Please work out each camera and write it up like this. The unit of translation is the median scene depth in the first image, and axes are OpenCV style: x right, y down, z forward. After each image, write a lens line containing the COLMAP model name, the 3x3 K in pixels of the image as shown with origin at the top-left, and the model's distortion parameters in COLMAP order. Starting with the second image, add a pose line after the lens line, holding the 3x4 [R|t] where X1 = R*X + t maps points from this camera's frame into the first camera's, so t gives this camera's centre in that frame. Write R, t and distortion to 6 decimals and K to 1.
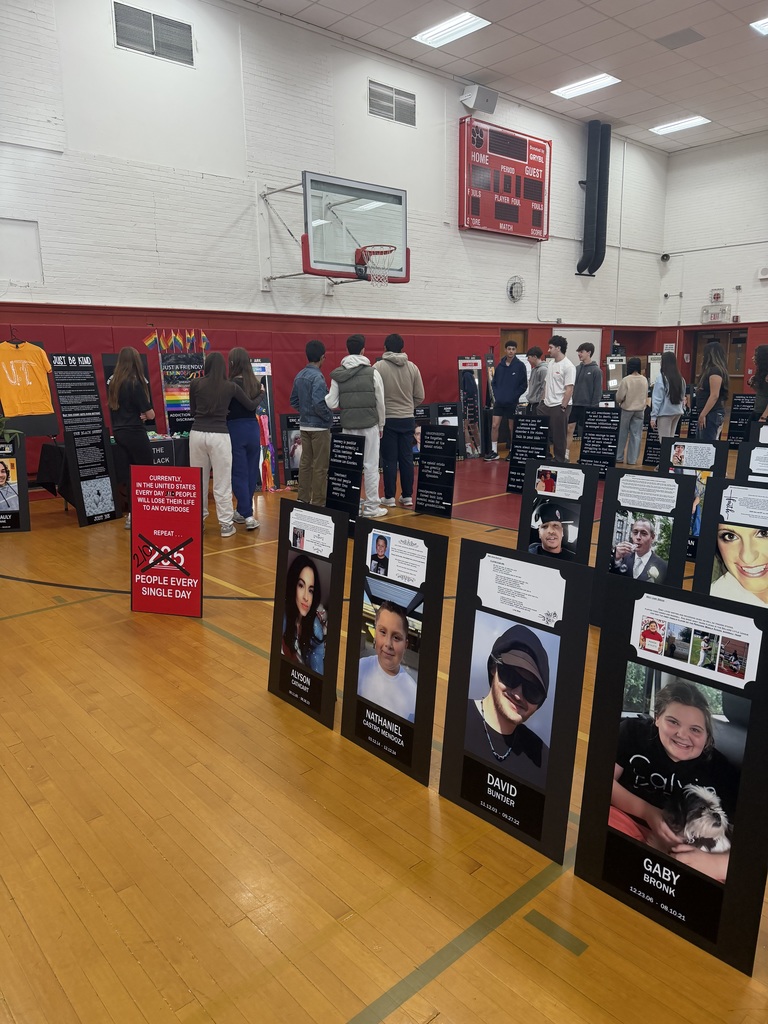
lens RADIAL K [[724.2, 0, 387.6], [0, 724.2, 509.8], [0, 0, 1]] dist [0.140920, -0.258460]
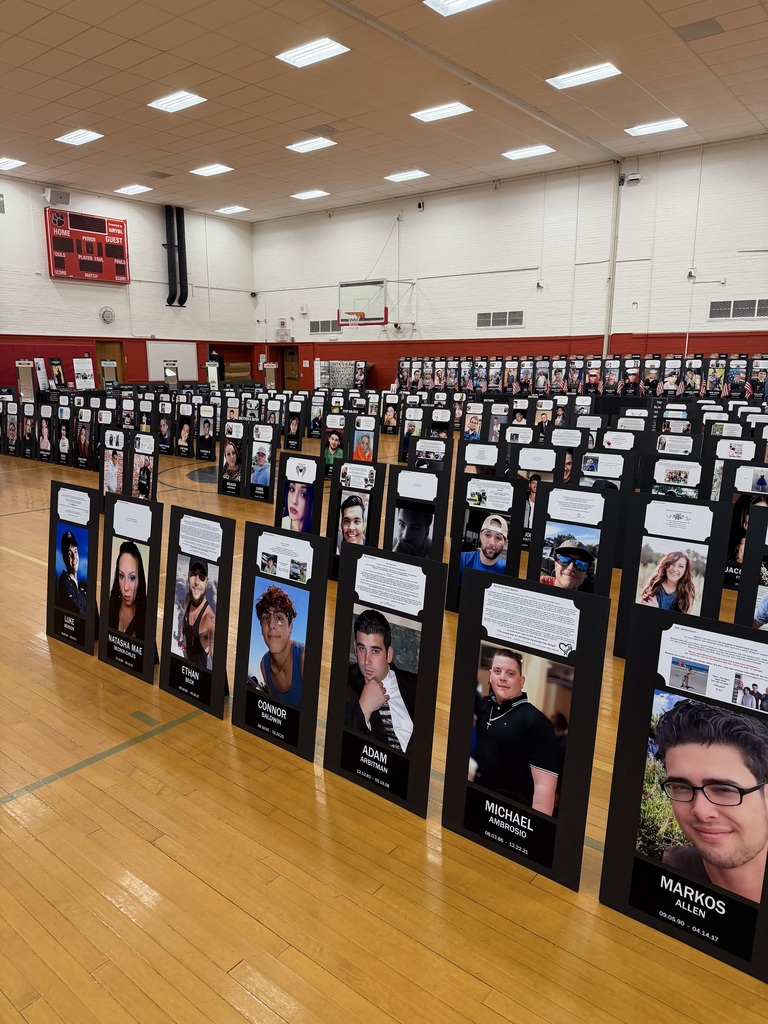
lens RADIAL K [[724.2, 0, 387.6], [0, 724.2, 509.8], [0, 0, 1]] dist [0.140920, -0.258460]
pose [[0.988201, -0.011465, 0.152733, 0.541164], [0.011424, 0.999934, 0.001150, 0.110280], [-0.152736, 0.000608, 0.988267, -0.621150]]
